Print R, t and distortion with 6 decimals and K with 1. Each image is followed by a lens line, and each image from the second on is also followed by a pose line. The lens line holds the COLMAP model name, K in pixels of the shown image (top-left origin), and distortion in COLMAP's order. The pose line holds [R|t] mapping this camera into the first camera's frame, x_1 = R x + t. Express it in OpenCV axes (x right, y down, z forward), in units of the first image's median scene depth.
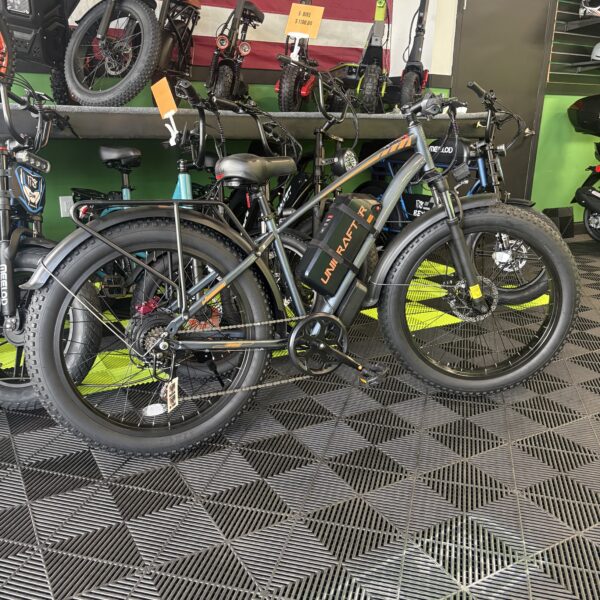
lens RADIAL K [[615.8, 0, 301.7], [0, 615.8, 302.0], [0, 0, 1]] dist [0.028486, 0.000000]
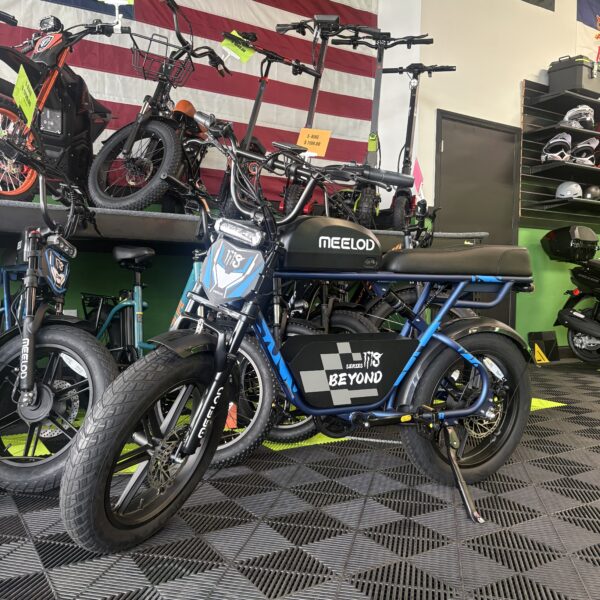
lens RADIAL K [[615.8, 0, 298.5], [0, 615.8, 301.1], [0, 0, 1]] dist [0.028486, 0.000000]
pose [[0.999171, -0.001697, 0.040676, -0.064660], [0.012097, 0.966382, -0.256824, 0.110696], [-0.038873, 0.257103, 0.965602, 0.003612]]
